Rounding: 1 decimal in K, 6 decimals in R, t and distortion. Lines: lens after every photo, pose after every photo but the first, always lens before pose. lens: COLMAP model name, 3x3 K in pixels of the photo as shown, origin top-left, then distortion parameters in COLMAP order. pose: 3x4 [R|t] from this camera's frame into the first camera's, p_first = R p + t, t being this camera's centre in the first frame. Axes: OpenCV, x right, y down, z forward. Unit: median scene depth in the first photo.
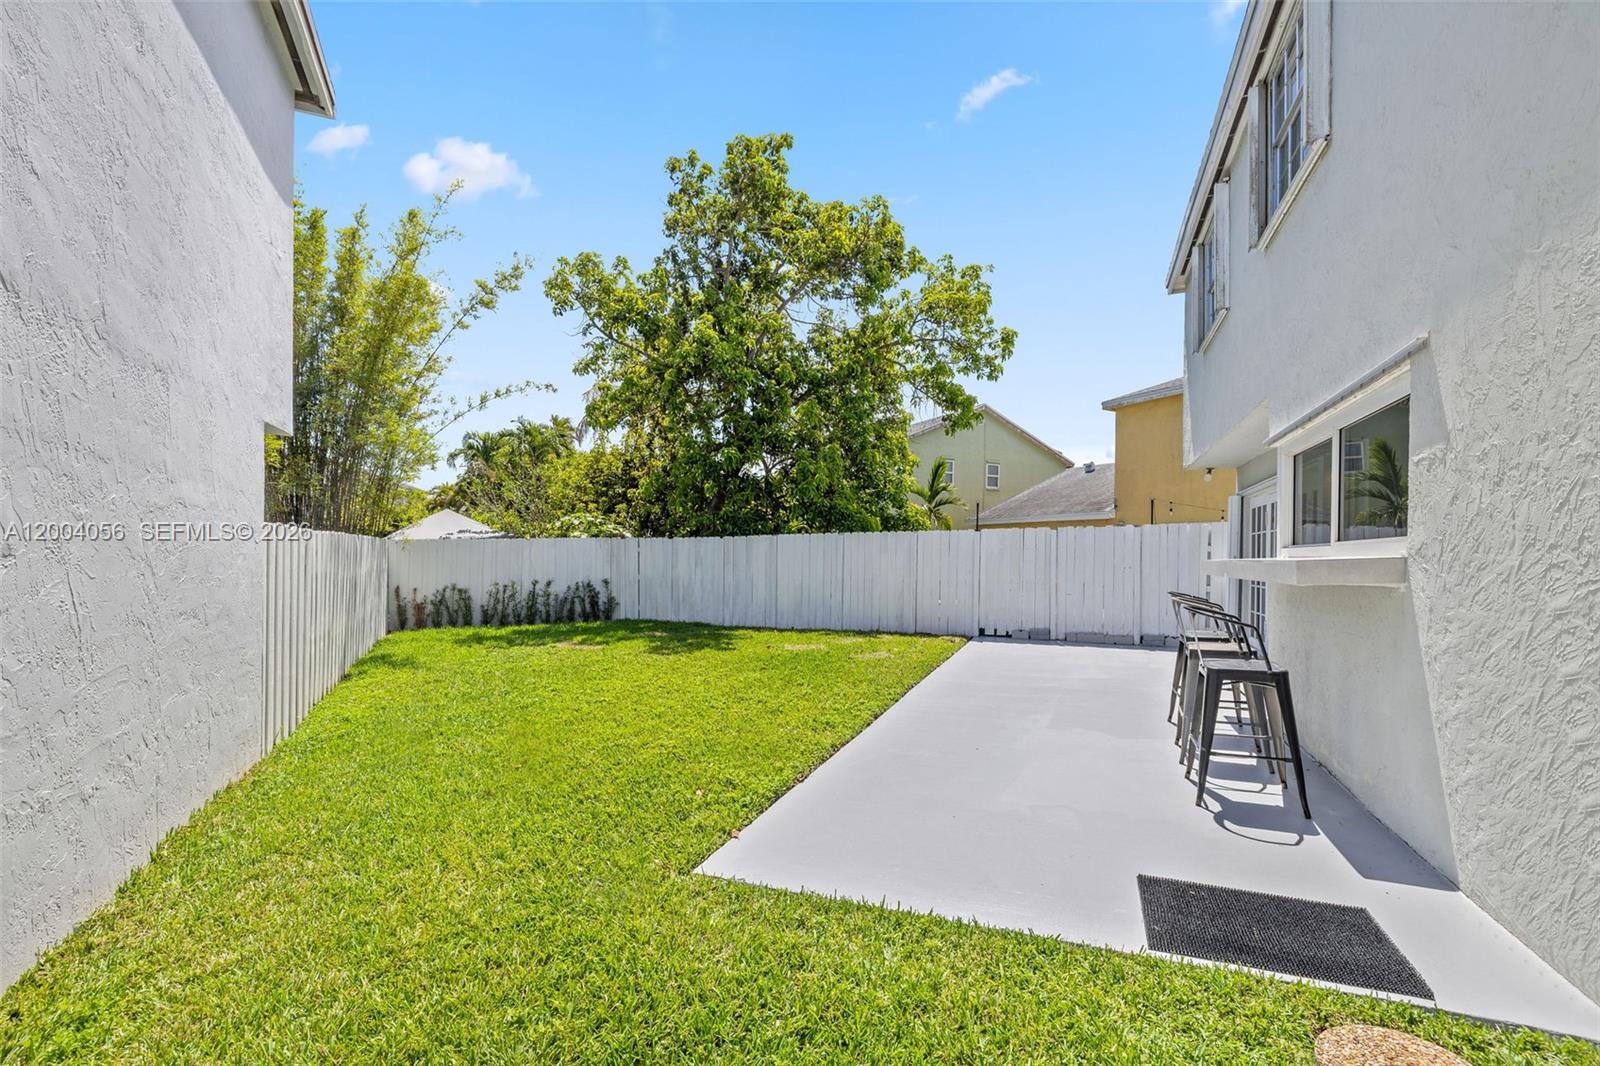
lens RADIAL K [[672.9, 0, 798.9], [0, 672.9, 519.6], [0, 0, 1]] dist [-0.001758, -0.000380]
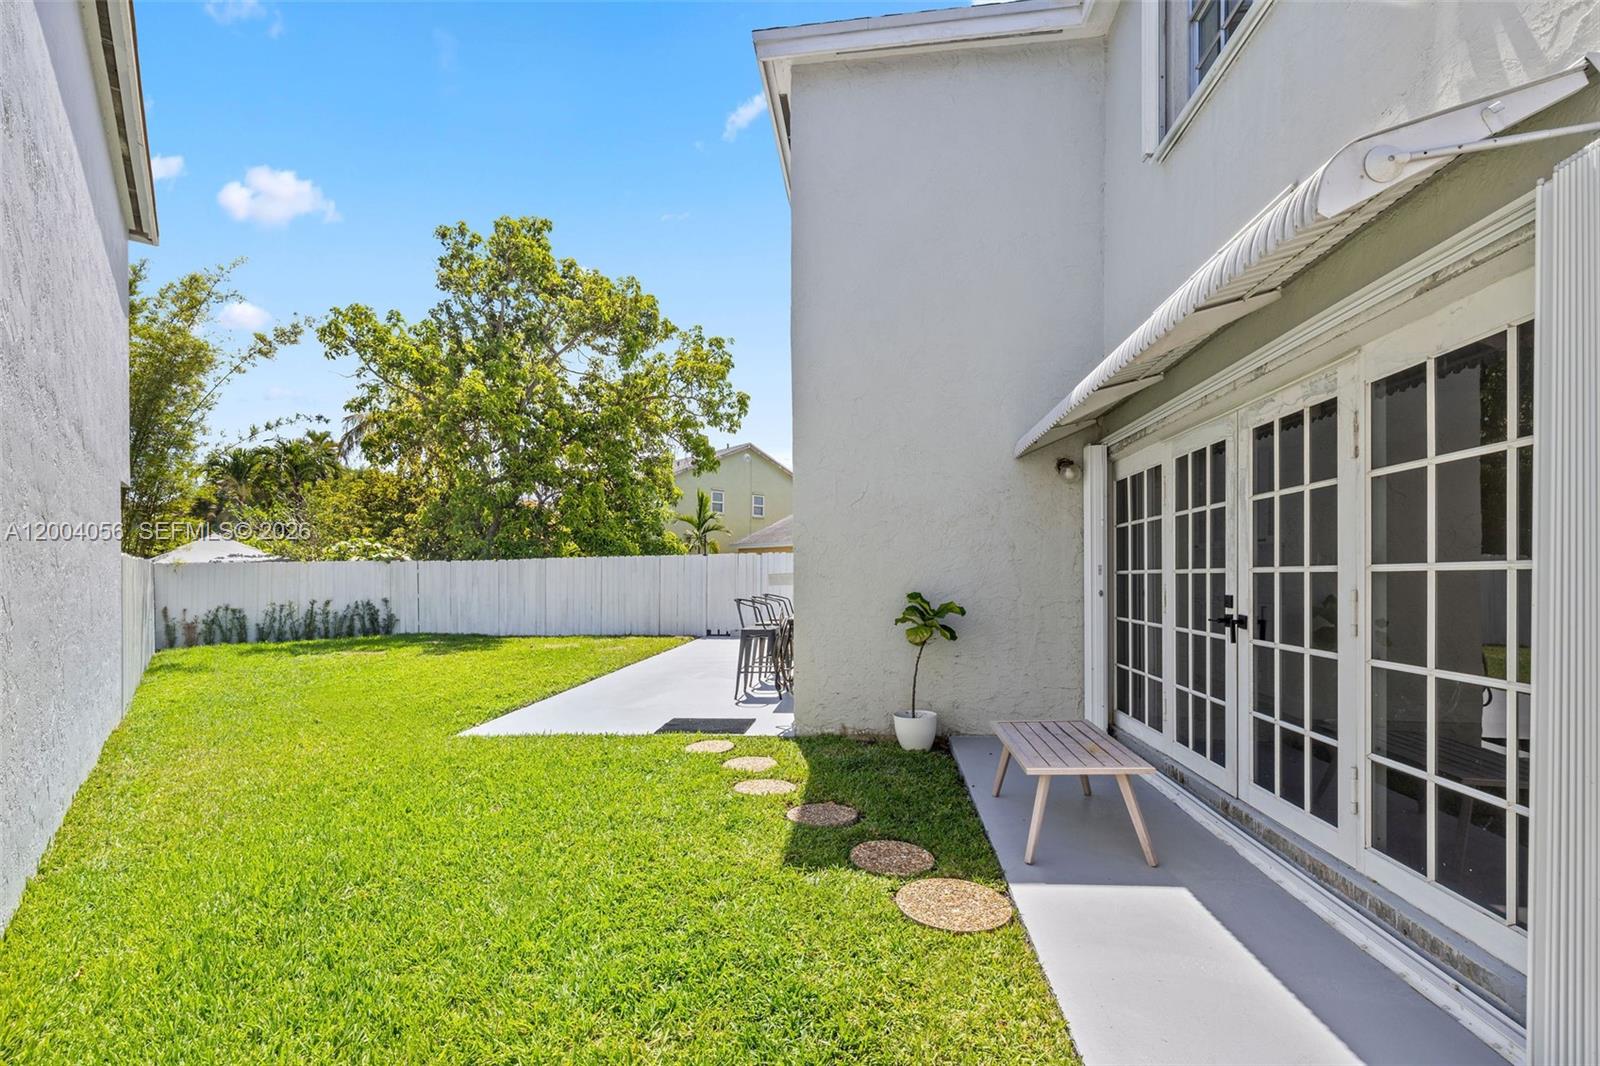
lens RADIAL K [[687.2, 0, 793.8], [0, 687.2, 569.7], [0, 0, 1]] dist [0.000414, 0.000087]
pose [[0.964733, -0.005650, 0.263171, 0.066151], [-0.005712, 0.999085, 0.042387, -0.010483], [-0.263170, -0.042396, 0.963818, -0.270816]]
